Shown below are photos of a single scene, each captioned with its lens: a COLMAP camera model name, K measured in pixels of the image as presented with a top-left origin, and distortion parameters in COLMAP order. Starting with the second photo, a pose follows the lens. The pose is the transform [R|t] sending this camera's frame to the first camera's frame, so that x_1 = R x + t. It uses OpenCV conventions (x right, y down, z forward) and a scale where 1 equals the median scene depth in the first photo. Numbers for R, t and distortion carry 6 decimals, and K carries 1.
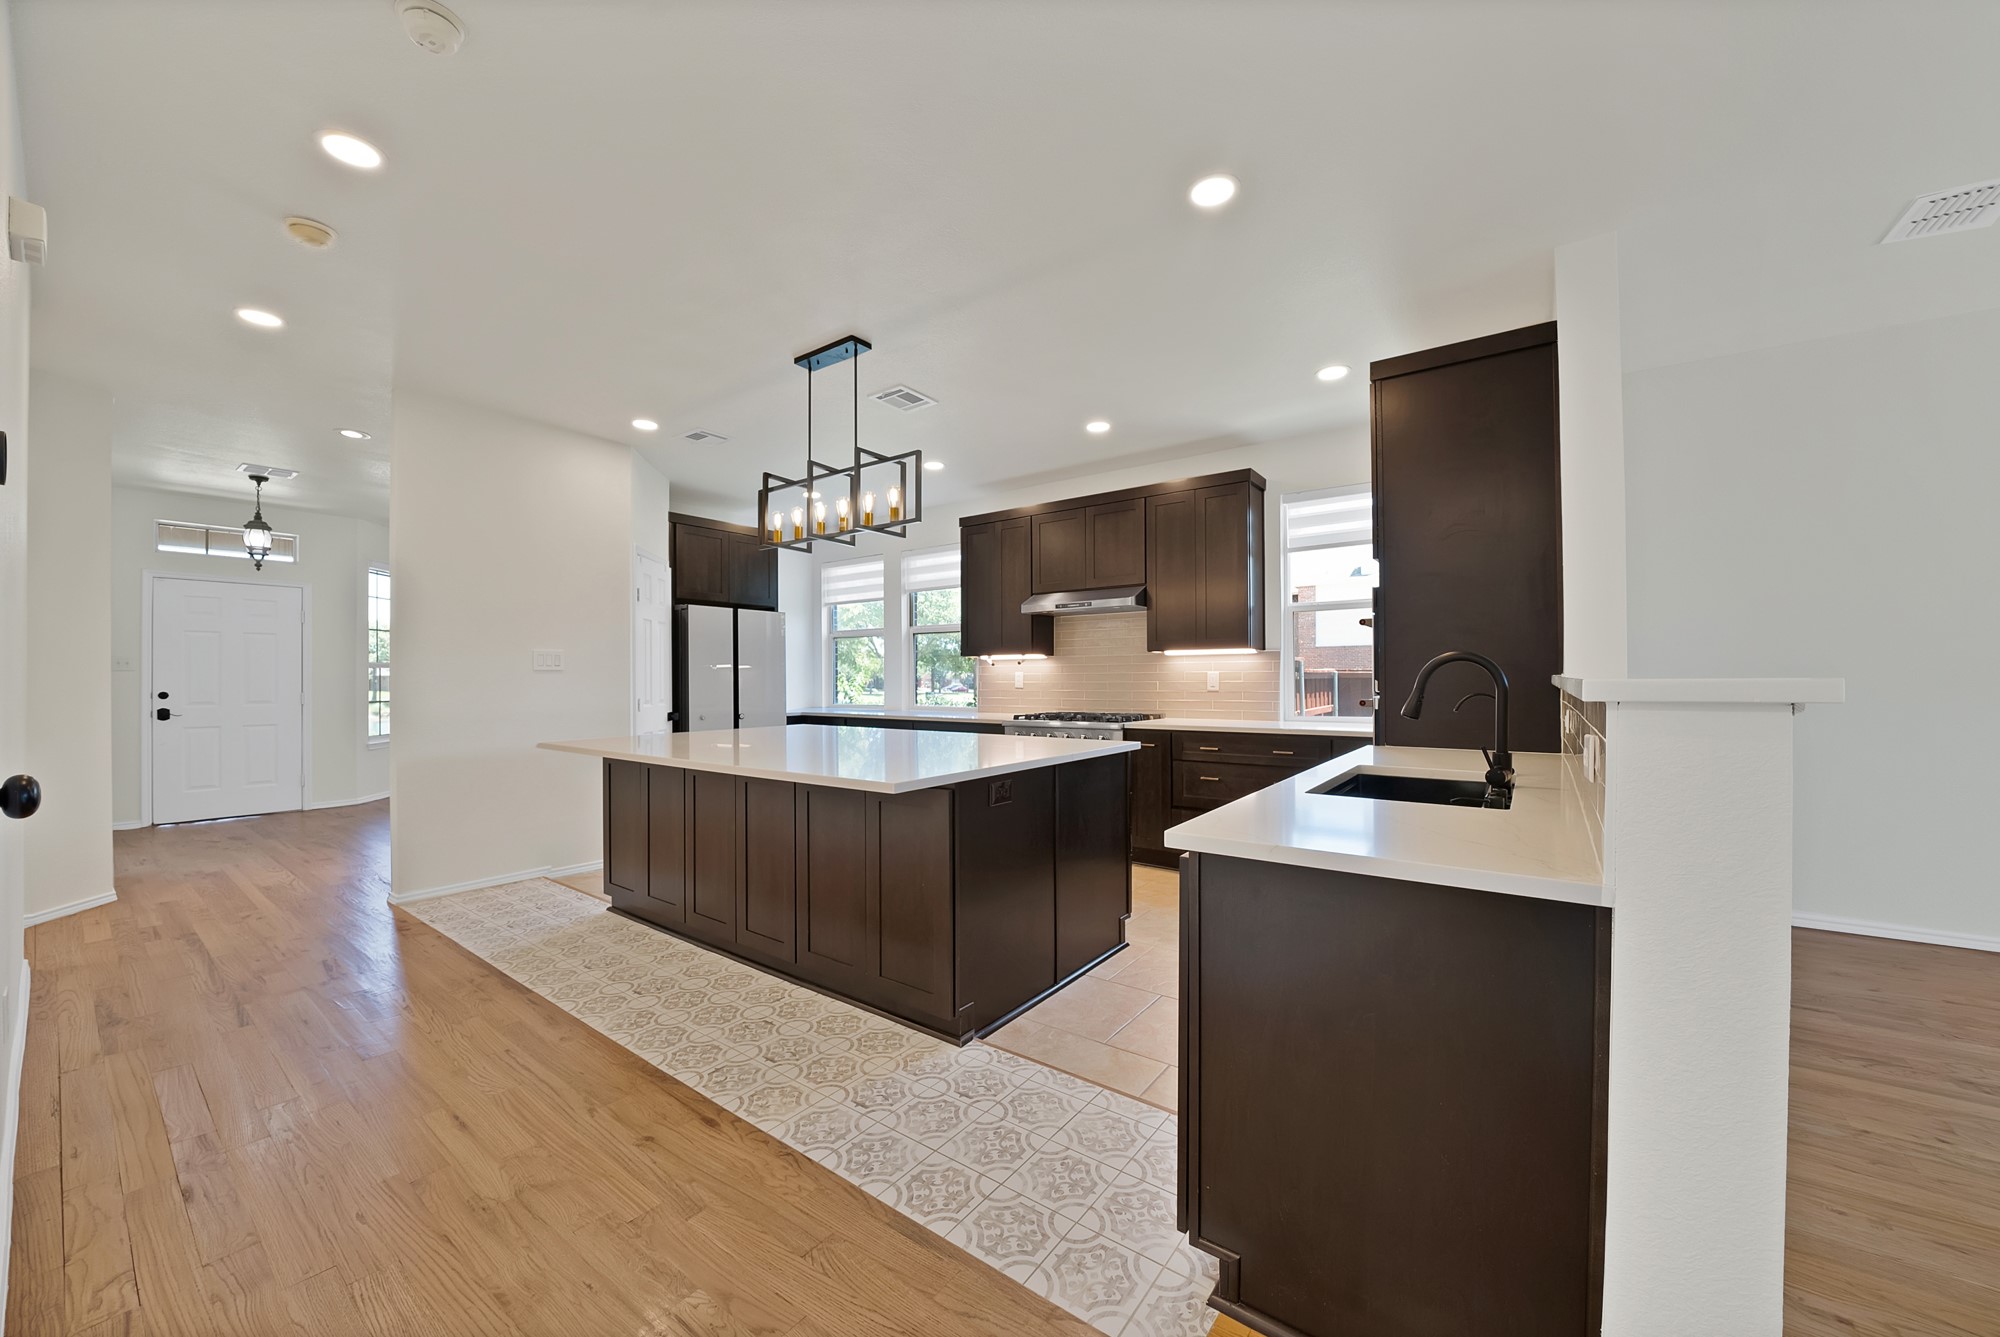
lens RADIAL K [[736.7, 0, 1015.7], [0, 736.7, 678.9], [0, 0, 1]] dist [-0.026968, 0.003386]
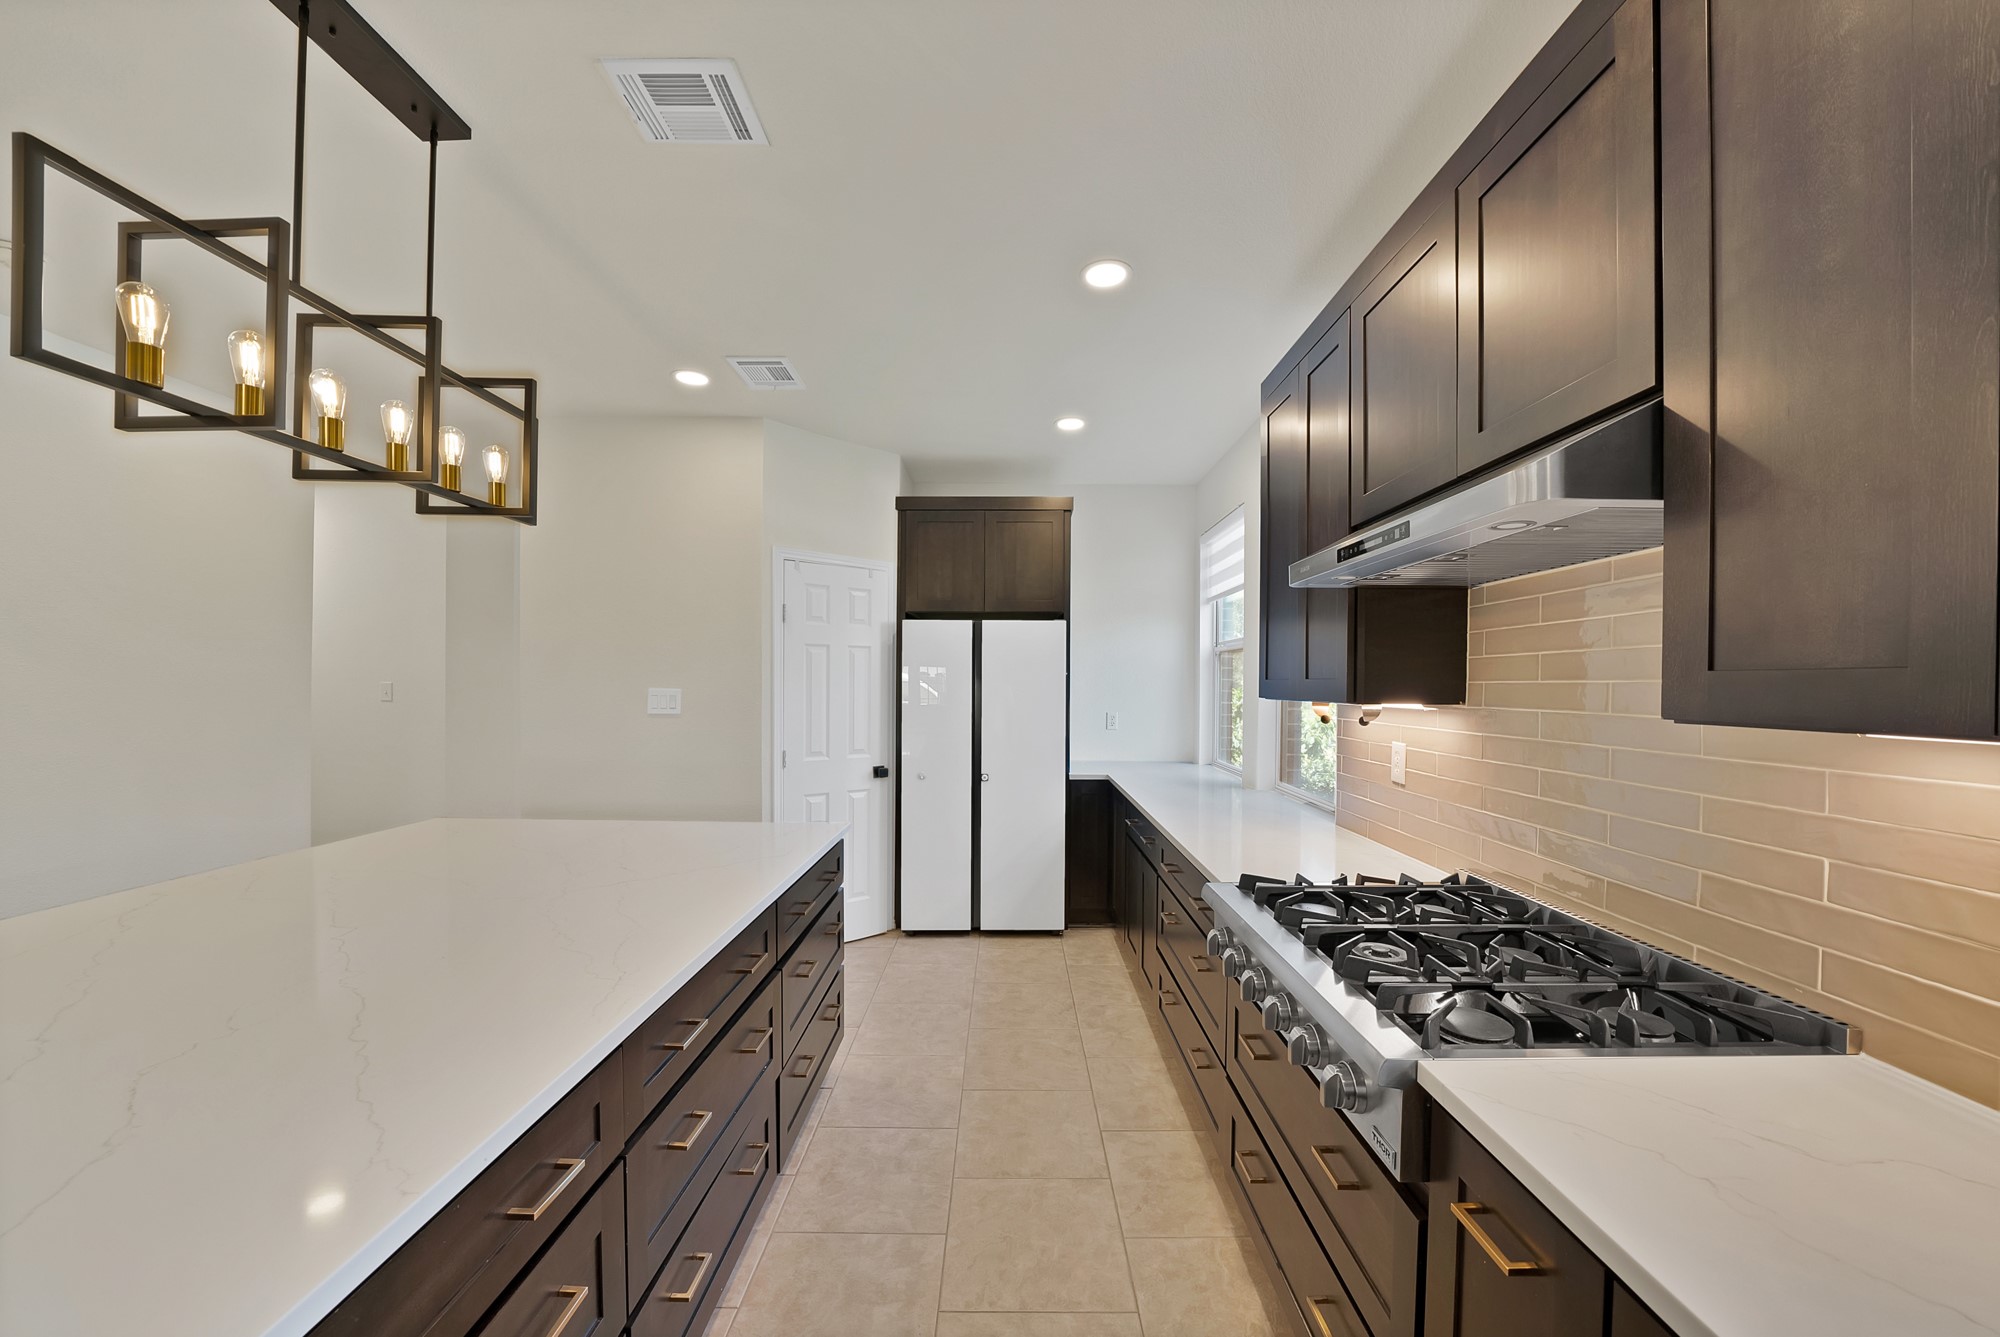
lens RADIAL K [[733.7, 0, 1007.8], [0, 733.7, 692.1], [0, 0, 1]] dist [-0.013111, -0.000127]
pose [[0.581432, 0.018884, -0.813376, 0.237885], [-0.009082, 0.999819, 0.016720, -0.047587], [0.813544, -0.002334, 0.581498, 0.745909]]
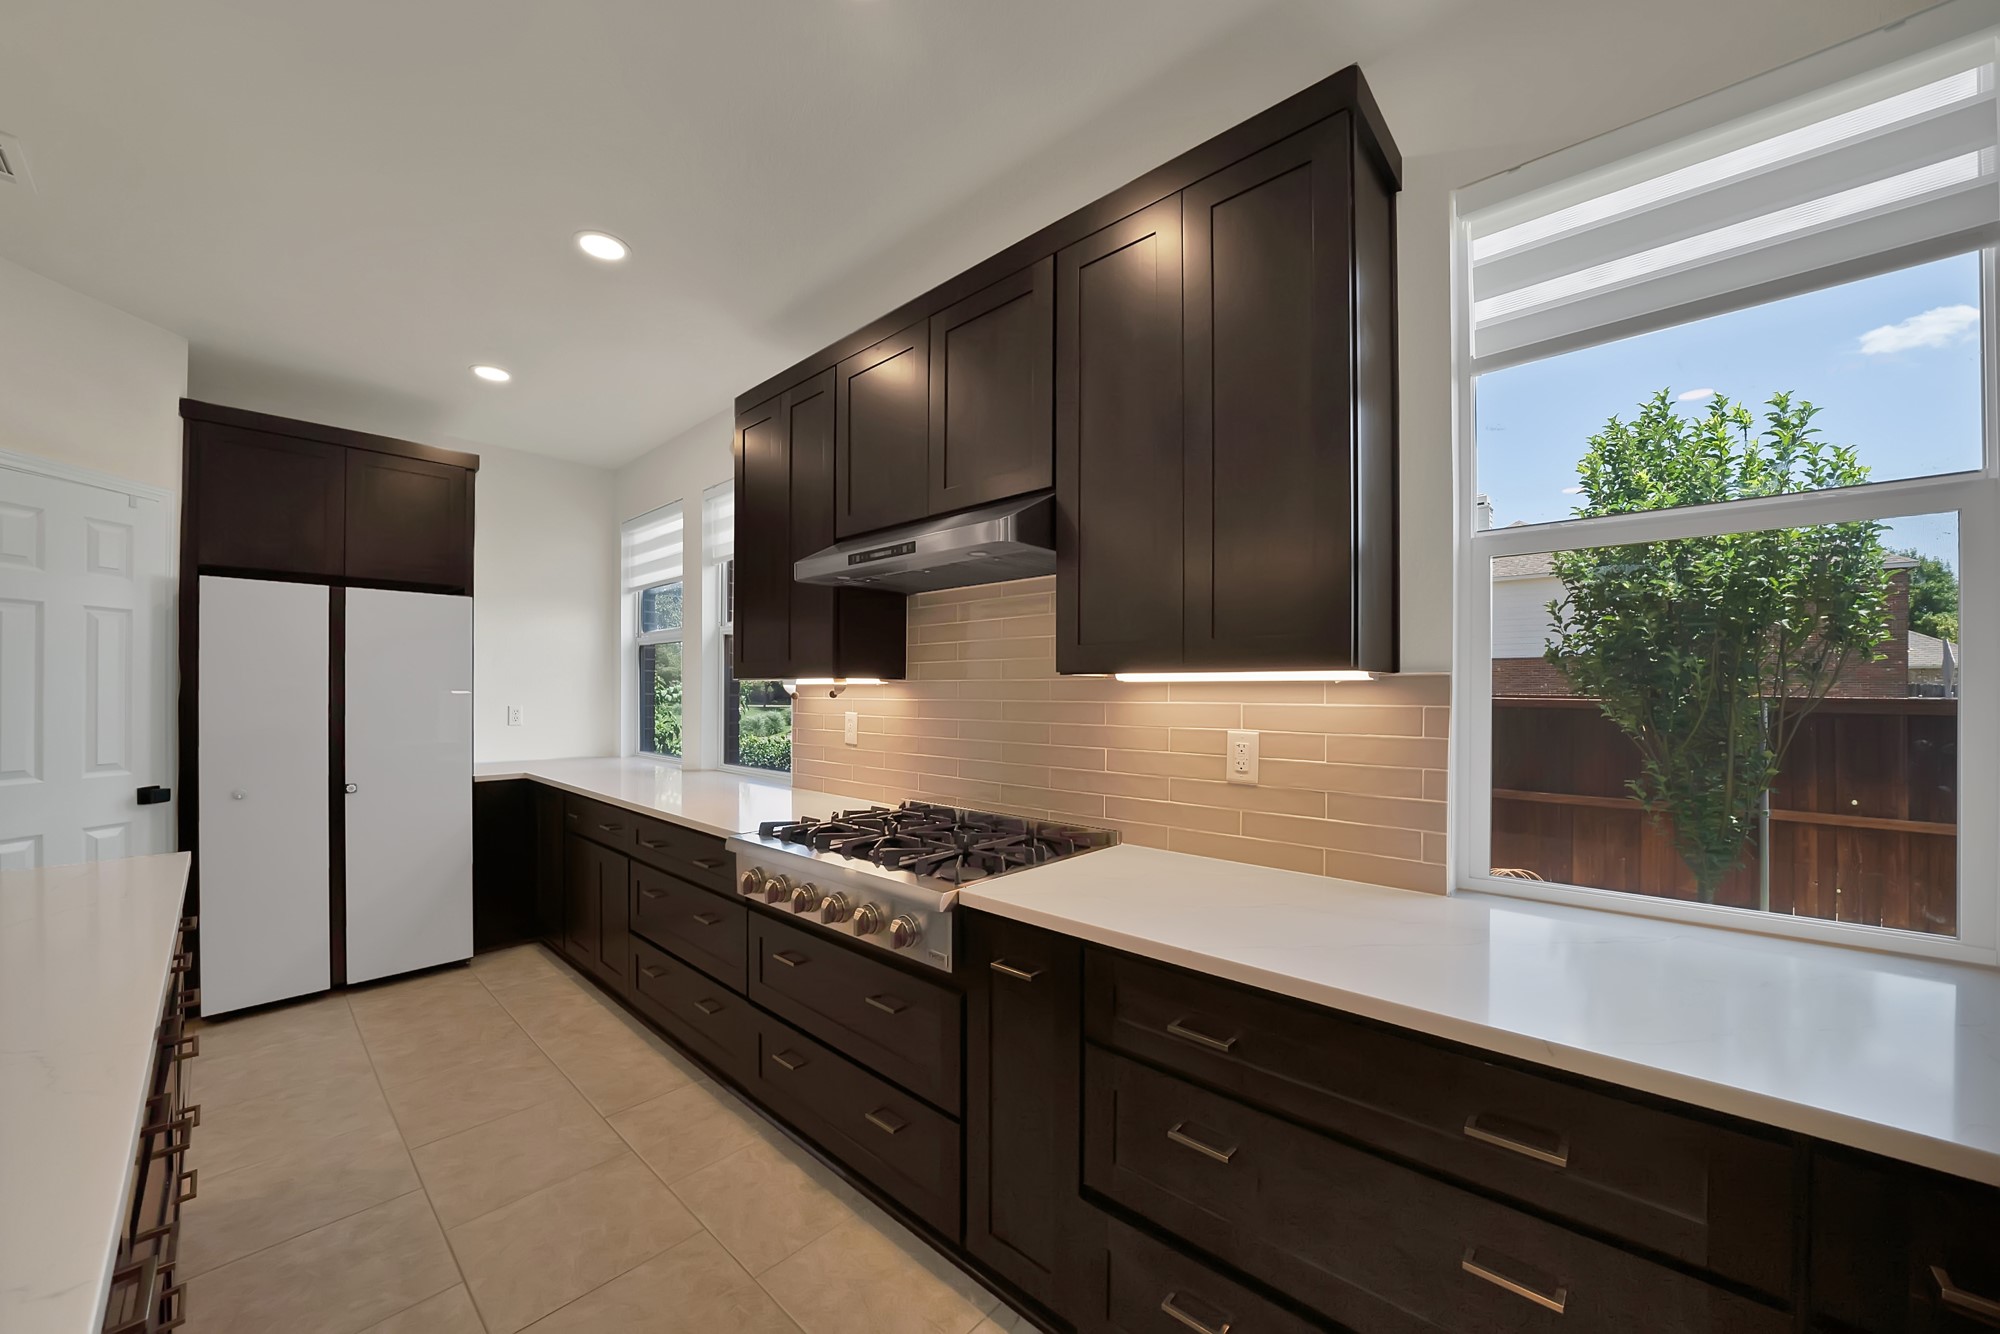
lens RADIAL K [[721.0, 0, 1001.4], [0, 721.0, 689.0], [0, 0, 1]] dist [-0.014136, 0.000000]
pose [[0.993067, 0.008685, -0.117227, 0.195202], [-0.008792, 0.999961, -0.000398, -0.030160], [0.117219, 0.001426, 0.993105, 0.652273]]
